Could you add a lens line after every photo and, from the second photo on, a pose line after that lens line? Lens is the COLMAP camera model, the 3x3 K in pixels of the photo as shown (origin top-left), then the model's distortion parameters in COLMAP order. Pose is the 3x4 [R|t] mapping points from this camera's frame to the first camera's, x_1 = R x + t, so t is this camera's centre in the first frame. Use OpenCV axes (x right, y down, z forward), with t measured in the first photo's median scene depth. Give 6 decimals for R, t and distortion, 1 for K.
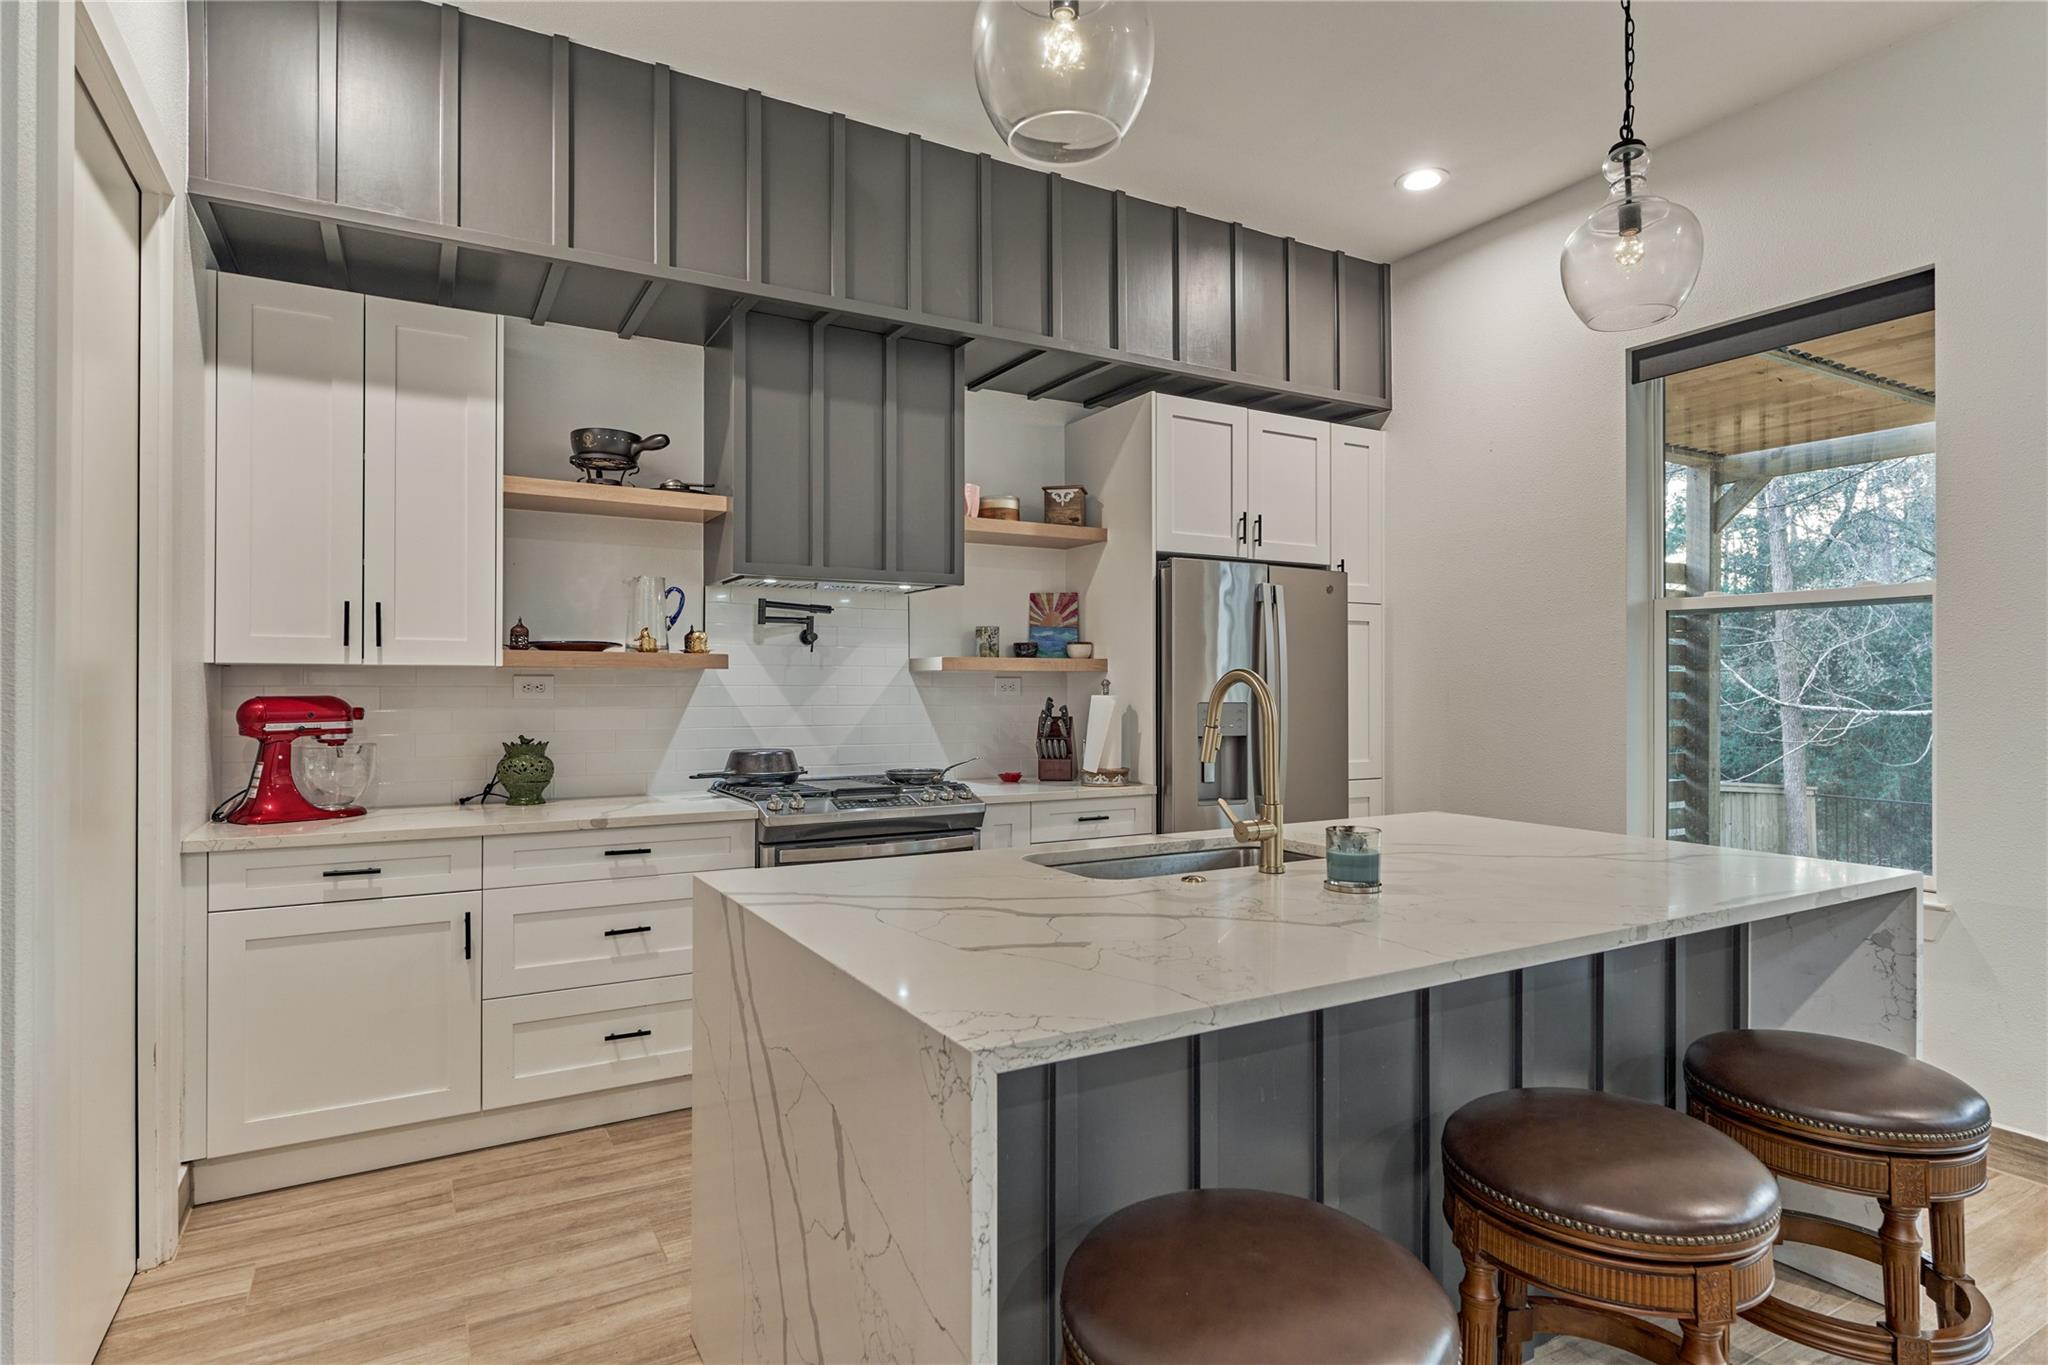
lens RADIAL K [[1077.7, 0, 1024.0], [0, 1077.7, 682.5], [0, 0, 1]] dist [-0.003906, -0.000565]
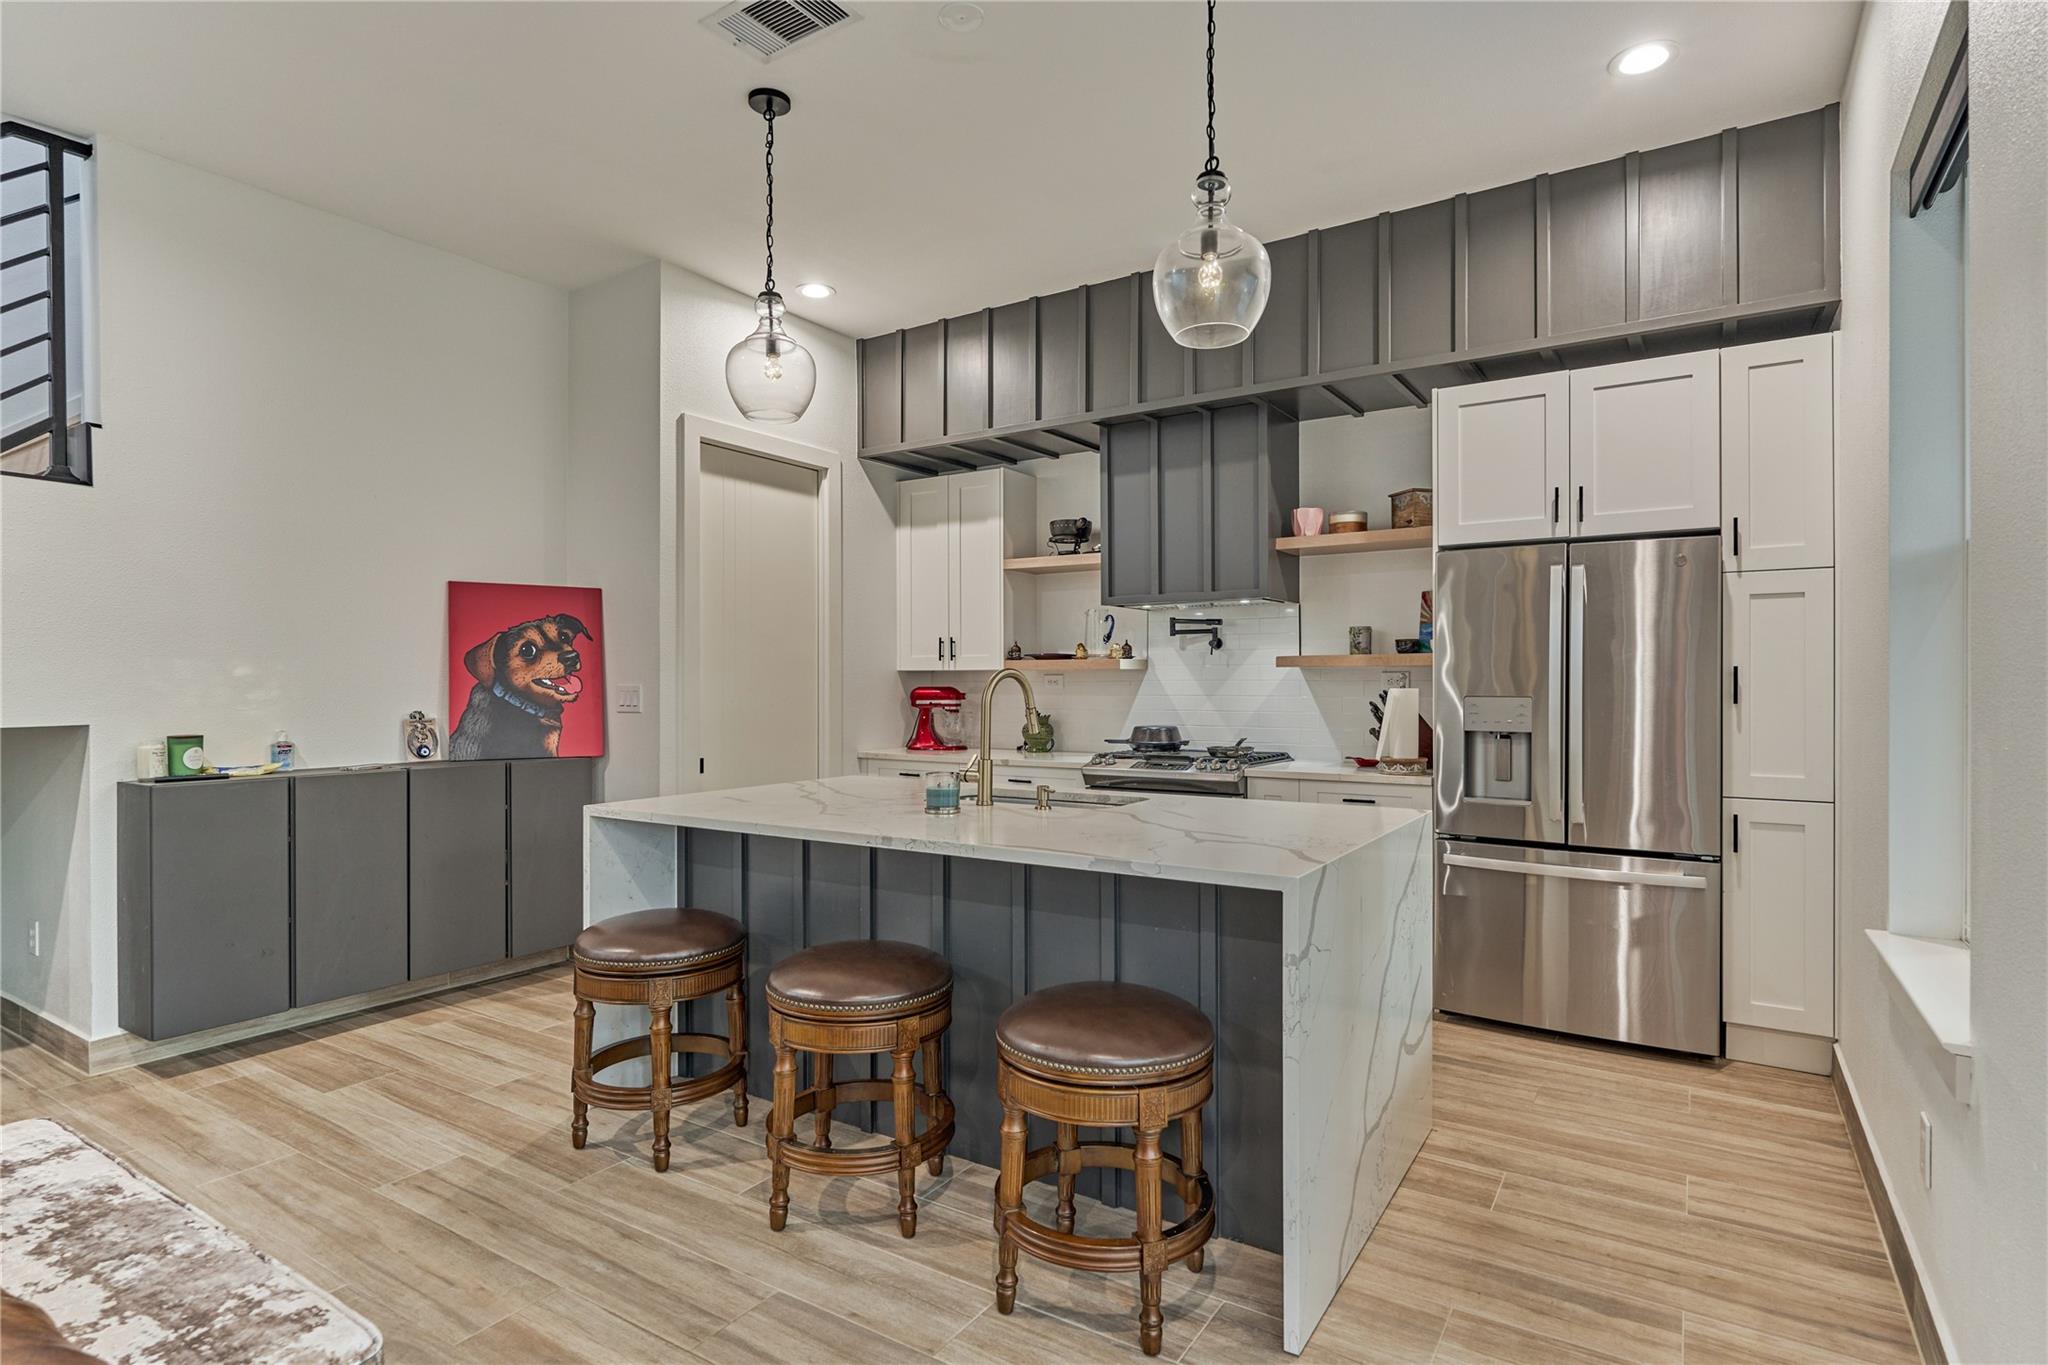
lens RADIAL K [[1052.7, 0, 1024.0], [0, 1052.7, 682.5], [0, 0, 1]] dist [-0.001576, 0.000164]
pose [[0.454912, -0.001065, -0.890536, 0.955146], [0.005766, 0.999982, 0.001750, 0.002278], [0.890518, -0.005931, 0.454909, 0.236055]]
